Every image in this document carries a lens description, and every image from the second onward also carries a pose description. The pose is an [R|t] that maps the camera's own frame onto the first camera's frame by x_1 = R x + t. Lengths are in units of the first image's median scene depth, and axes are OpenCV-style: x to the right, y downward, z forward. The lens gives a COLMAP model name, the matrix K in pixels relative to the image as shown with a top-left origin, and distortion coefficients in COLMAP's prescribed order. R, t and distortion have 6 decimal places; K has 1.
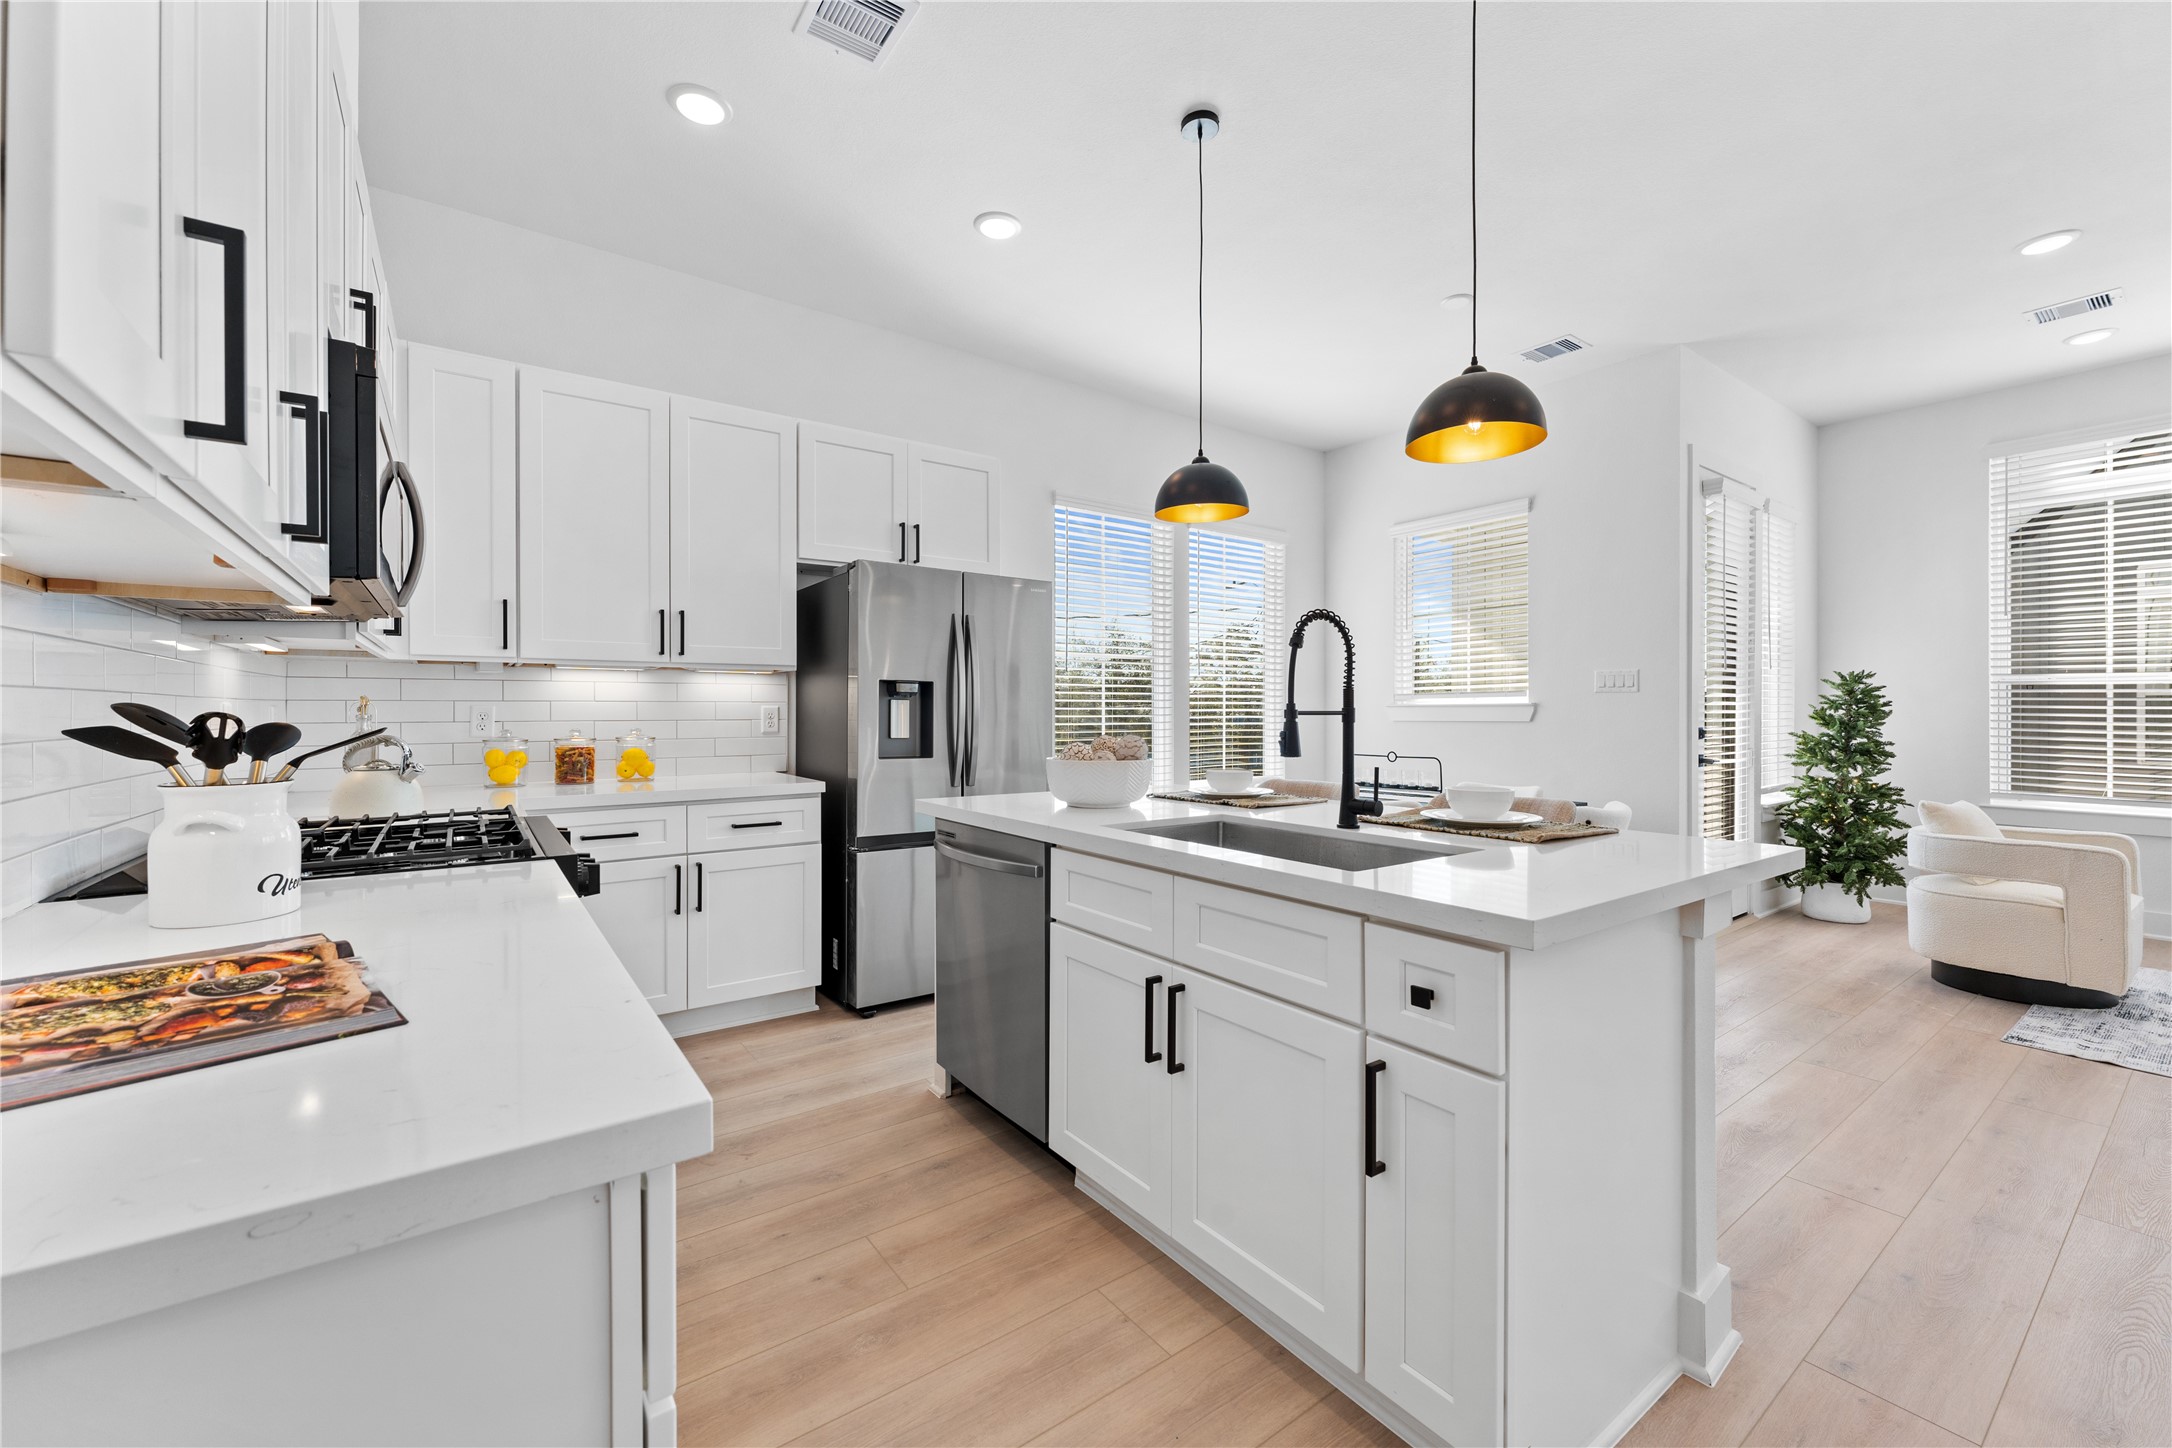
lens RADIAL K [[850.5, 0, 1090.8], [0, 850.5, 715.2], [0, 0, 1]] dist [0.000575, -0.000108]
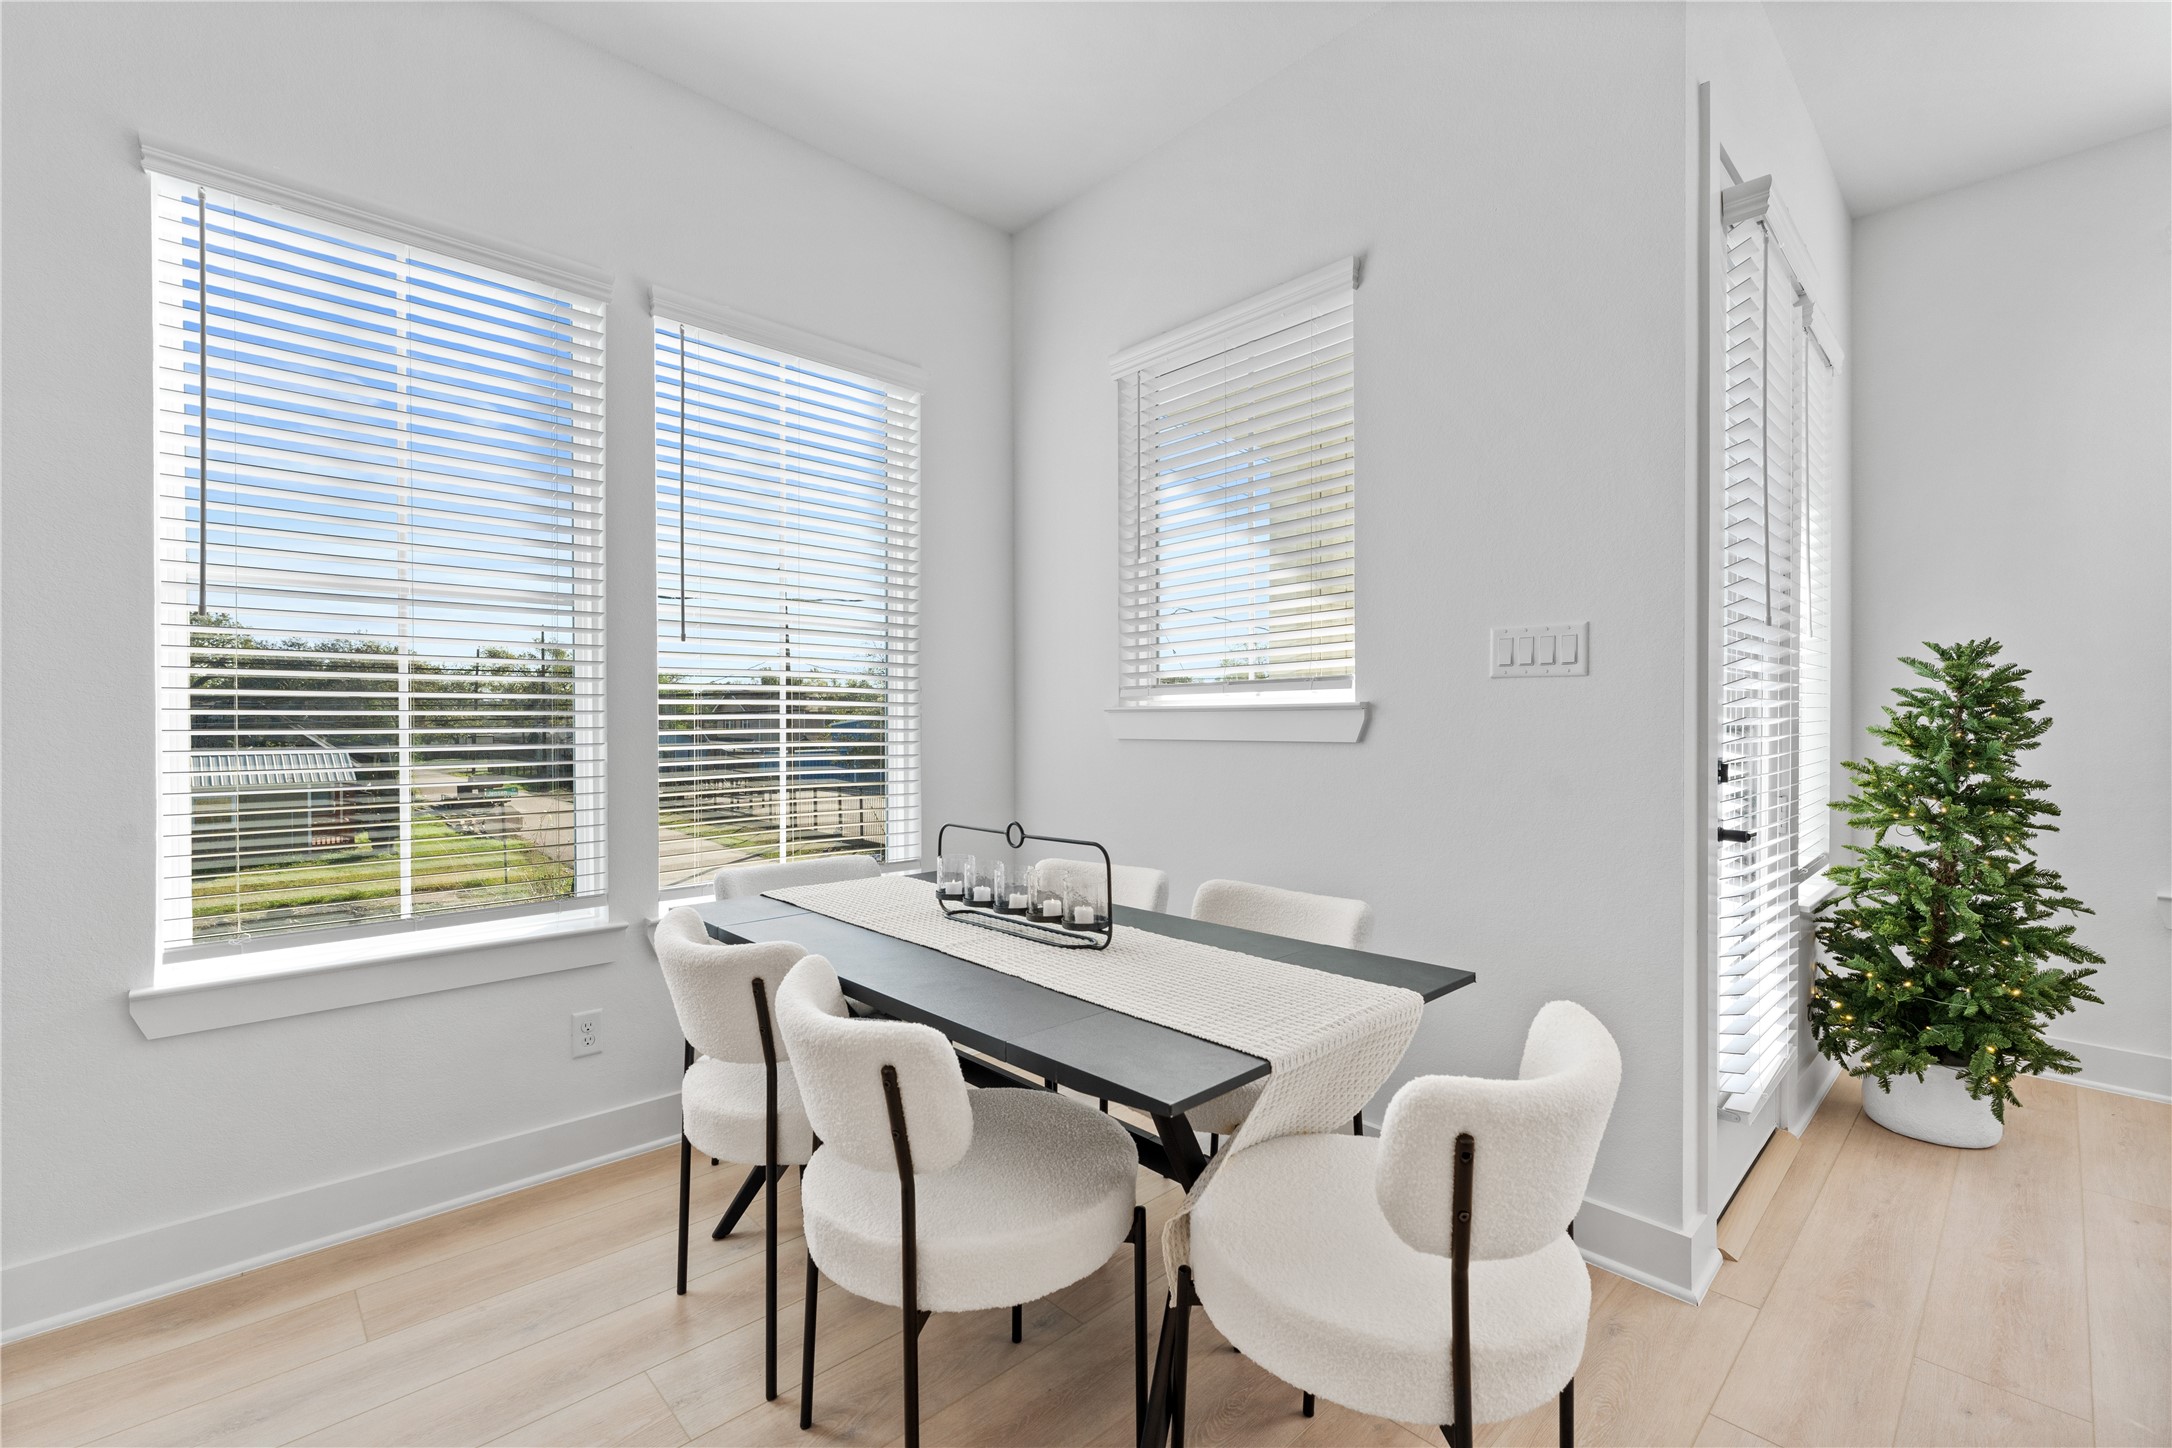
lens RADIAL K [[916.0, 0, 1083.6], [0, 916.0, 722.9], [0, 0, 1]] dist [-0.001598, 0.000039]
pose [[0.991919, -0.000426, 0.126874, 0.308848], [0.000217, 0.999999, 0.001661, -0.004014], [-0.126874, -0.001620, 0.991917, 0.530701]]
